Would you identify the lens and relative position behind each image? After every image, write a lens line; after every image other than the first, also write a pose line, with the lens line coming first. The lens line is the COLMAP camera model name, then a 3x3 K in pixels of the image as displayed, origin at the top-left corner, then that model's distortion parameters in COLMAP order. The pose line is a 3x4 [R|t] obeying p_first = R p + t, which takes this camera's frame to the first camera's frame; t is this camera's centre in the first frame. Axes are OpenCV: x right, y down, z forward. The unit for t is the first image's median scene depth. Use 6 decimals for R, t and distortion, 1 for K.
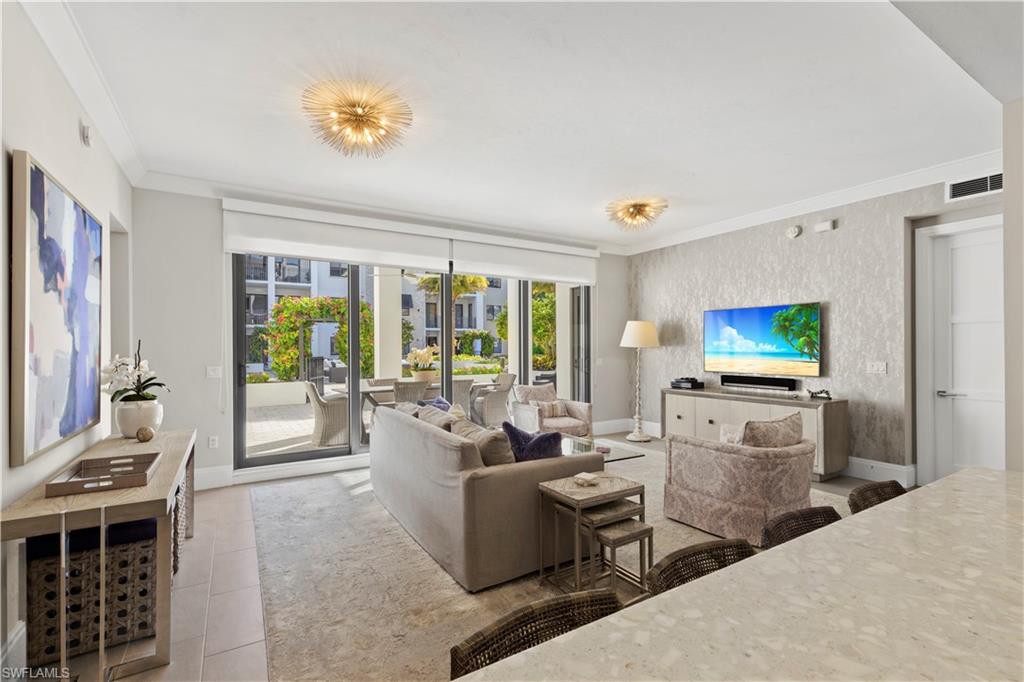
lens RADIAL K [[462.0, 0, 515.7], [0, 462.0, 347.7], [0, 0, 1]] dist [0.004591, 0.000168]
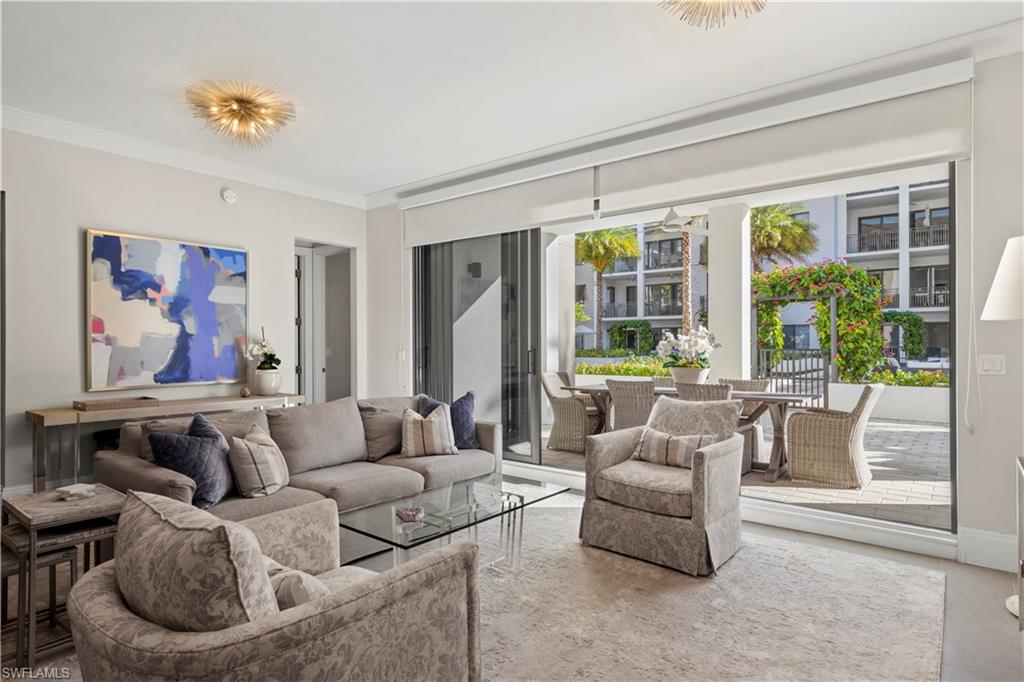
lens RADIAL K [[559.5, 0, 514.2], [0, 559.5, 338.8], [0, 0, 1]] dist [0.004902, 0.000424]
pose [[0.334751, -0.005628, -0.942290, 0.727195], [0.001288, 0.999984, -0.005515, 0.020694], [0.942306, 0.000633, 0.334753, 0.786524]]
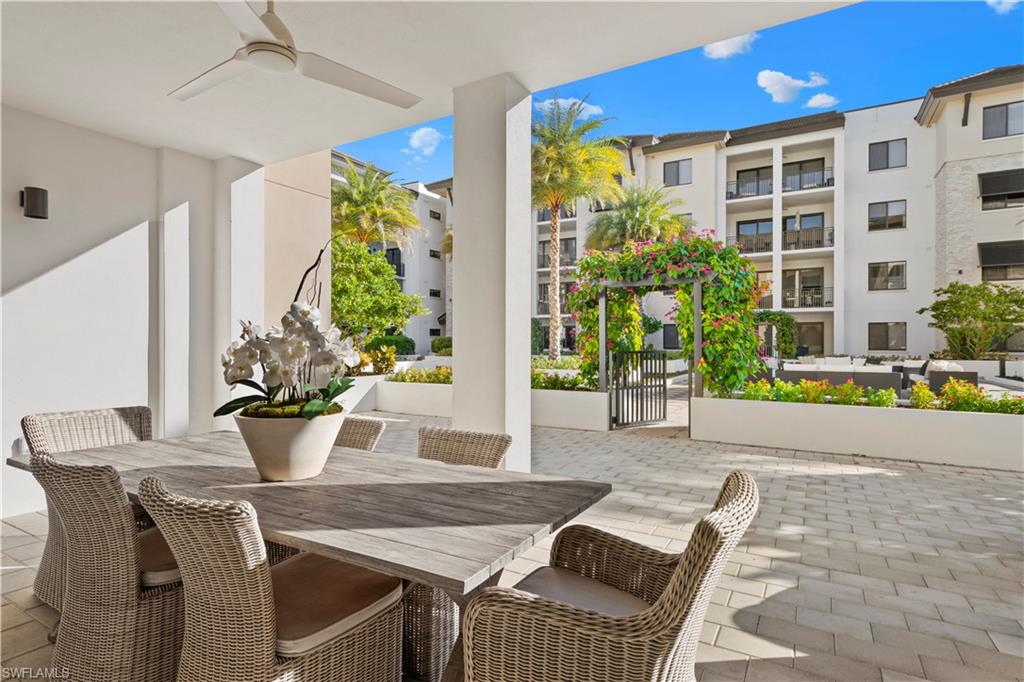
lens RADIAL K [[518.3, 0, 509.2], [0, 518.3, 340.2], [0, 0, 1]] dist [0.006507, -0.000611]
pose [[0.458949, 0.001485, -0.888461, 0.160210], [-0.001796, 0.999998, 0.000744, 0.015967], [0.888461, 0.001254, 0.458951, 1.533073]]
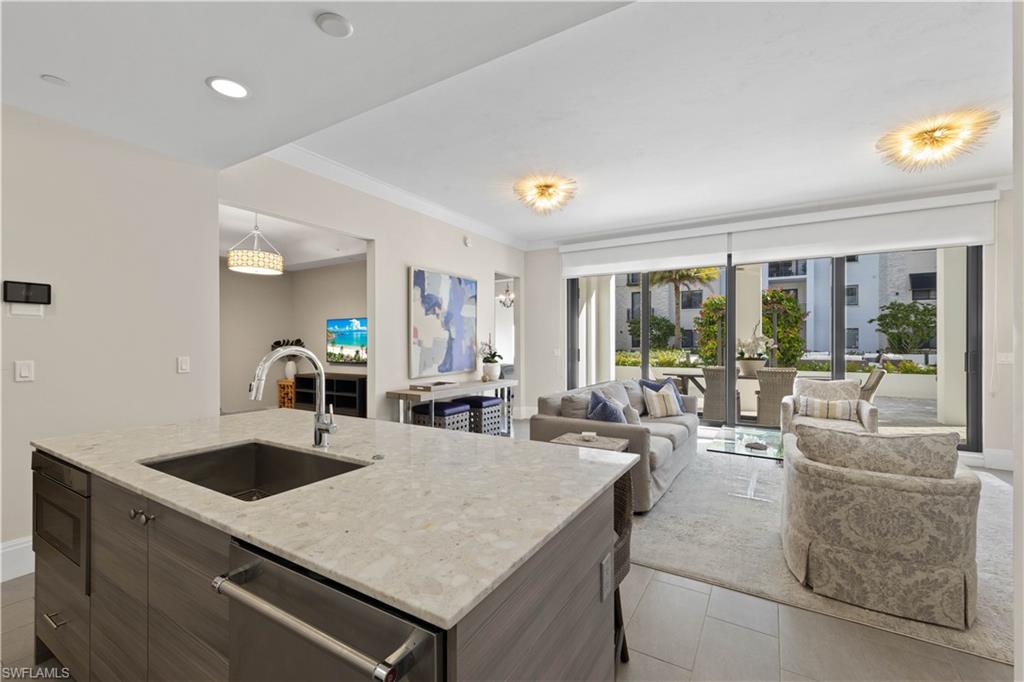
lens RADIAL K [[429.8, 0, 510.0], [0, 429.8, 340.9], [0, 0, 1]] dist [0.002461, 0.000037]
pose [[0.450465, 0.001471, -0.892793, 0.633635], [-0.000814, 0.999999, 0.001237, 0.010250], [0.892794, 0.000169, 0.450466, 0.151148]]
